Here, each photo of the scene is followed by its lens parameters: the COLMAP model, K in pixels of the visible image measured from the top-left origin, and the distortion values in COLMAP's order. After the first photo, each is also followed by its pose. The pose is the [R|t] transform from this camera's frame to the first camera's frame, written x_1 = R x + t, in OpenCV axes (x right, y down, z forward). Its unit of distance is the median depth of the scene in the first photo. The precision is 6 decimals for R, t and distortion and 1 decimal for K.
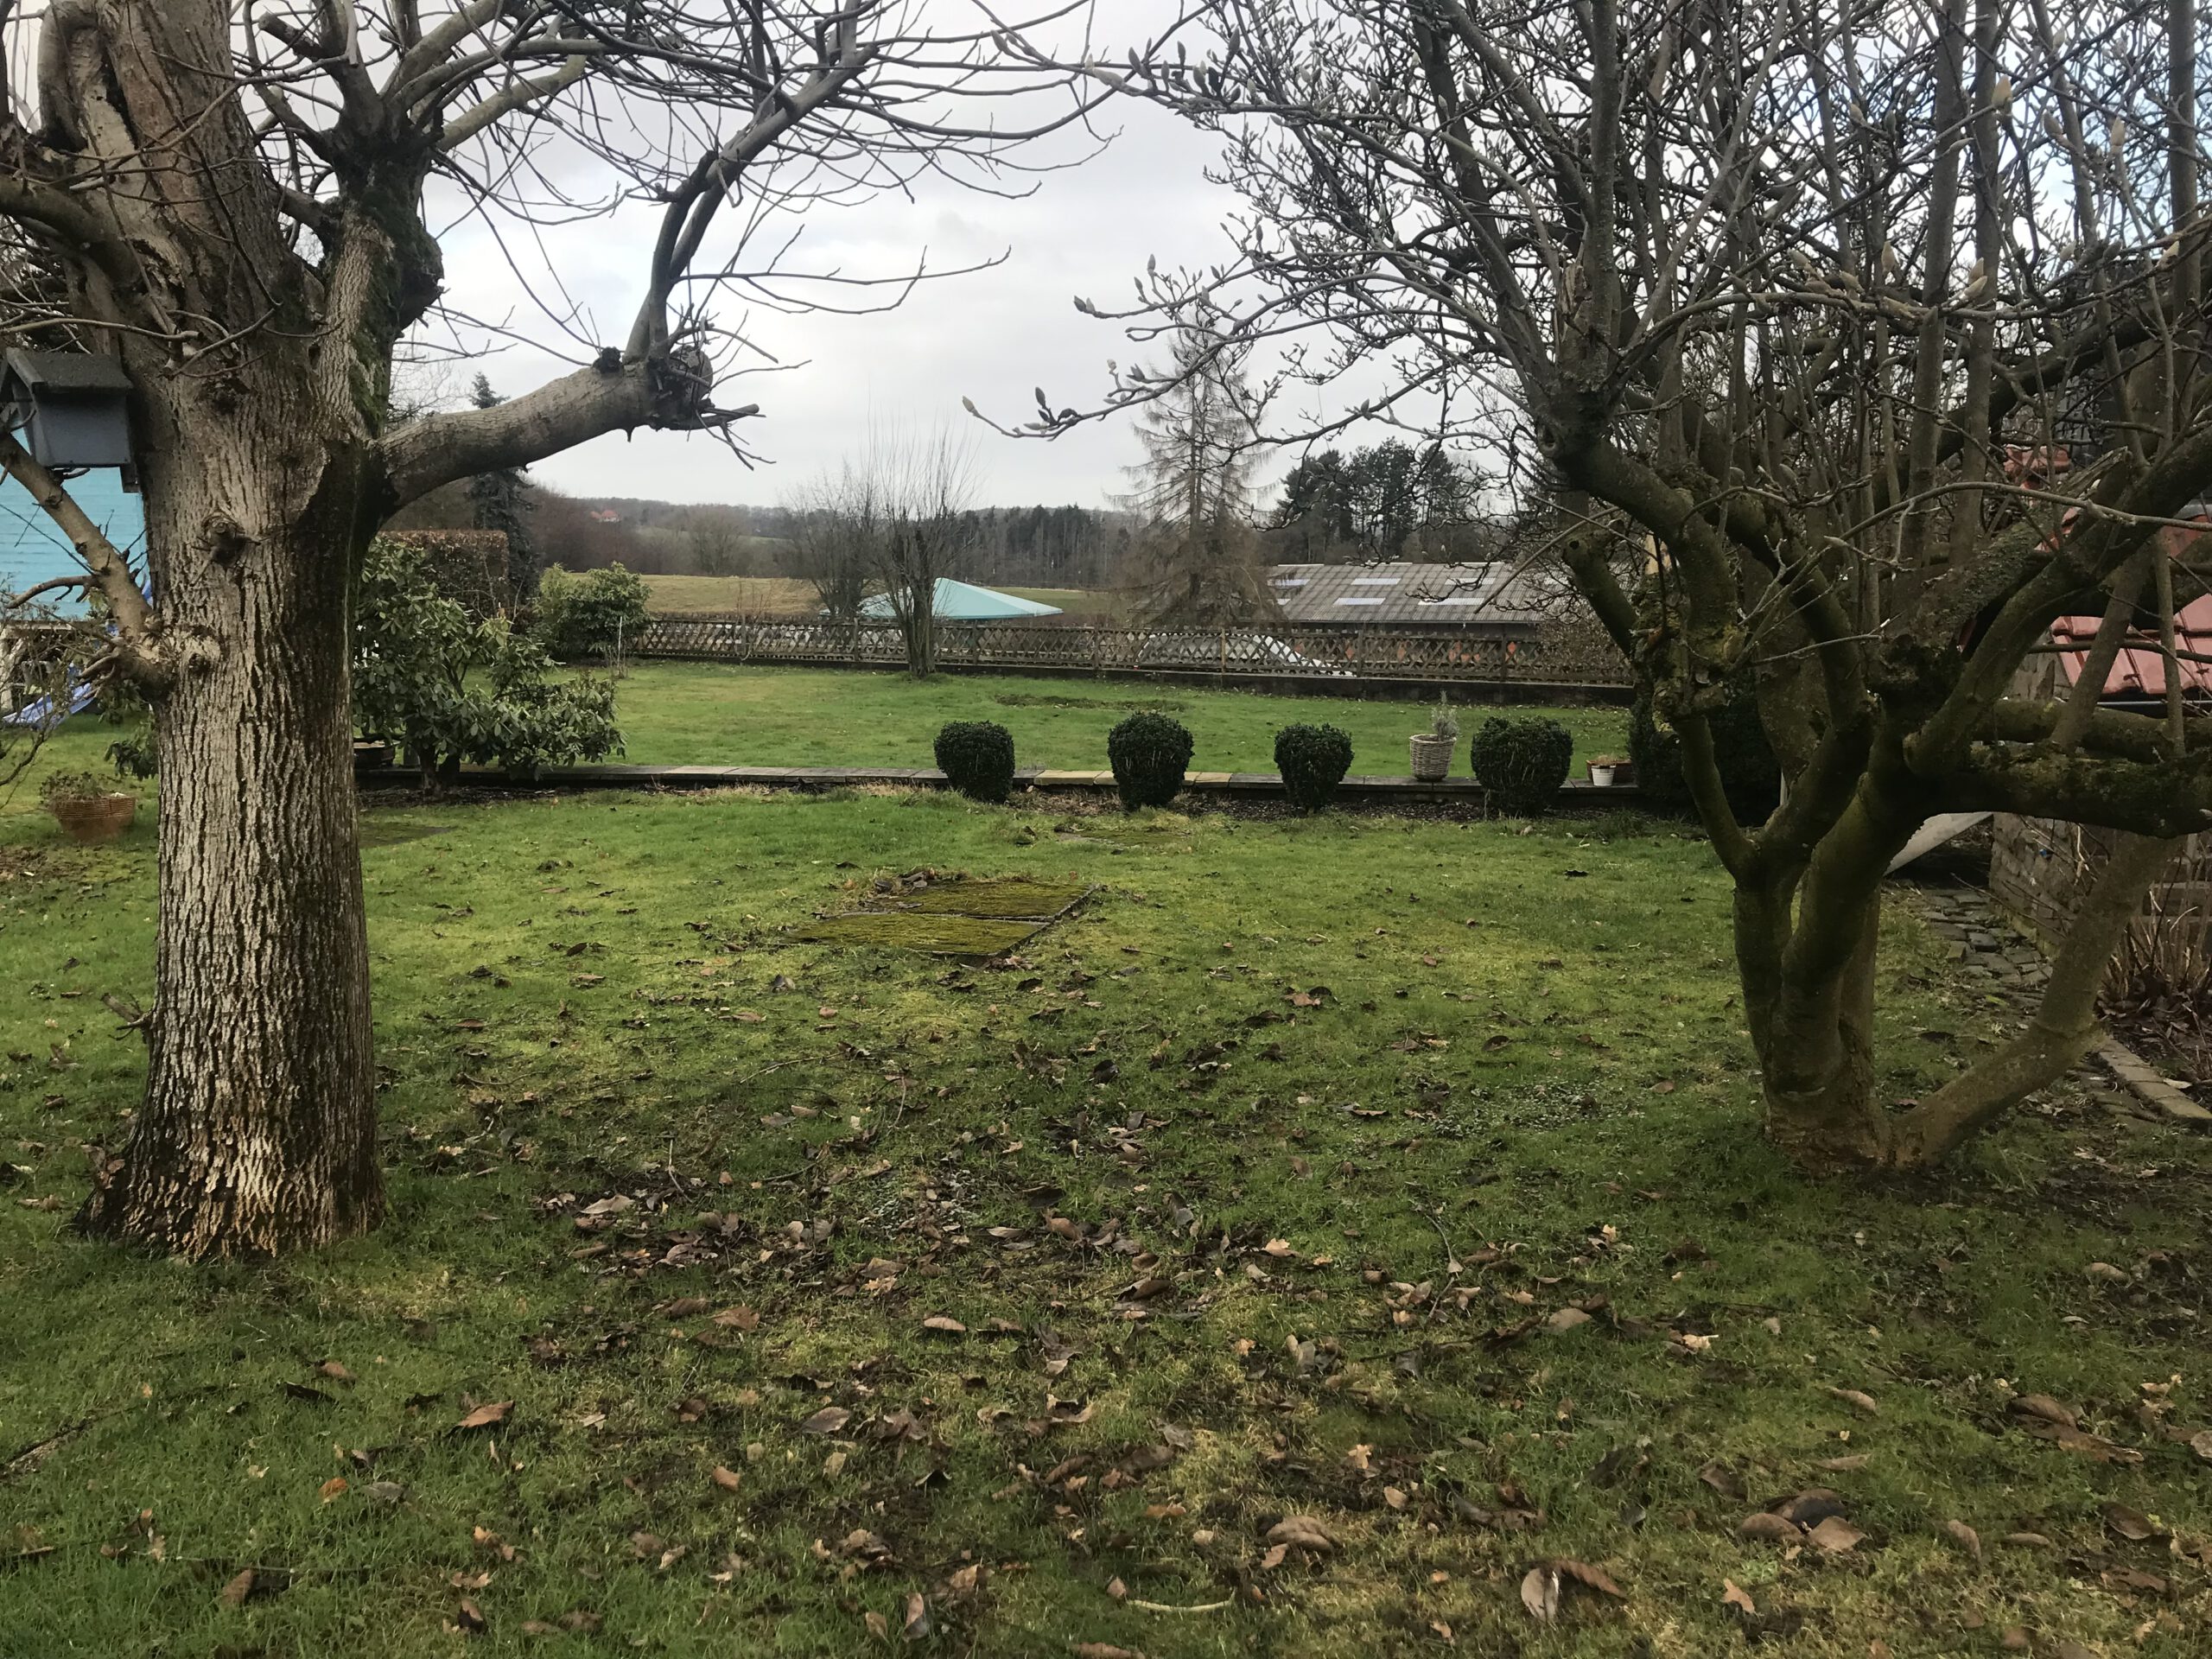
lens RADIAL K [[2007.4, 0, 1106.0], [0, 2007.4, 829.5], [0, 0, 1]] dist [0.015692, 0.008822]
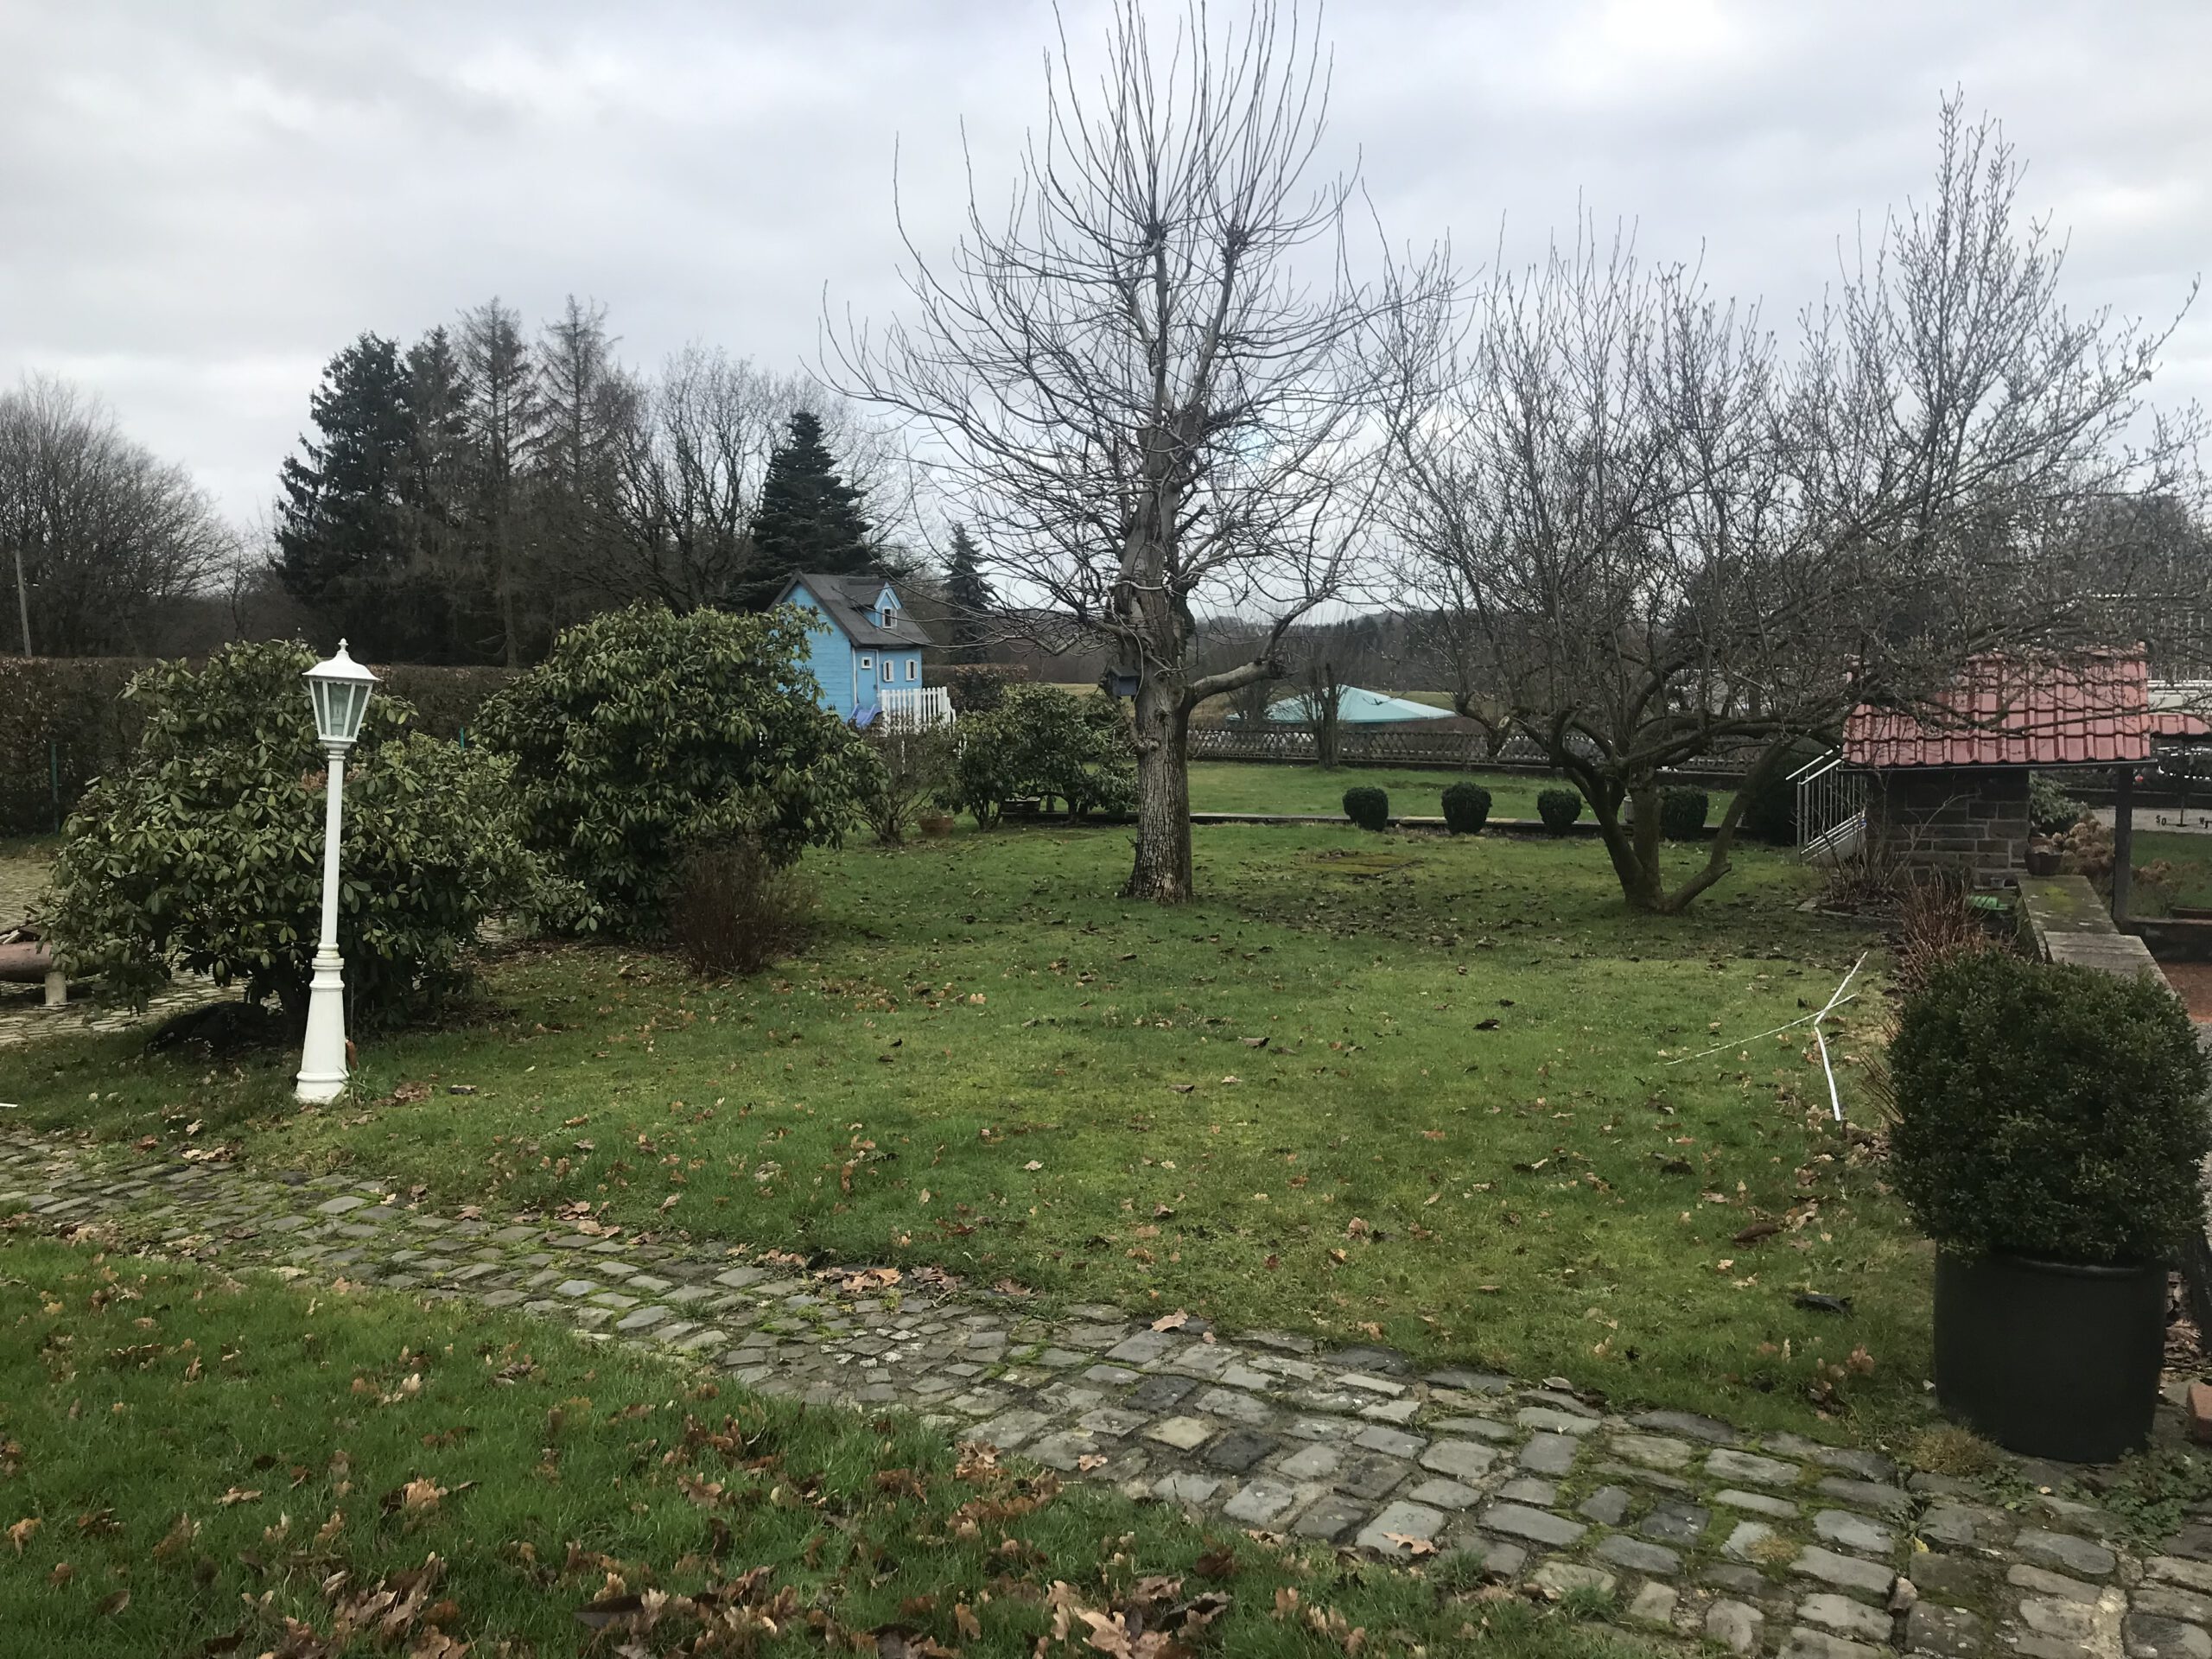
lens RADIAL K [[2007.4, 0, 1106.0], [0, 2007.4, 829.5], [0, 0, 1]] dist [0.015692, 0.008822]
pose [[0.980753, 0.002845, -0.195233, 0.054353], [-0.012633, 0.998723, -0.048907, 0.071451], [0.194844, 0.050432, 0.979537, -0.752547]]
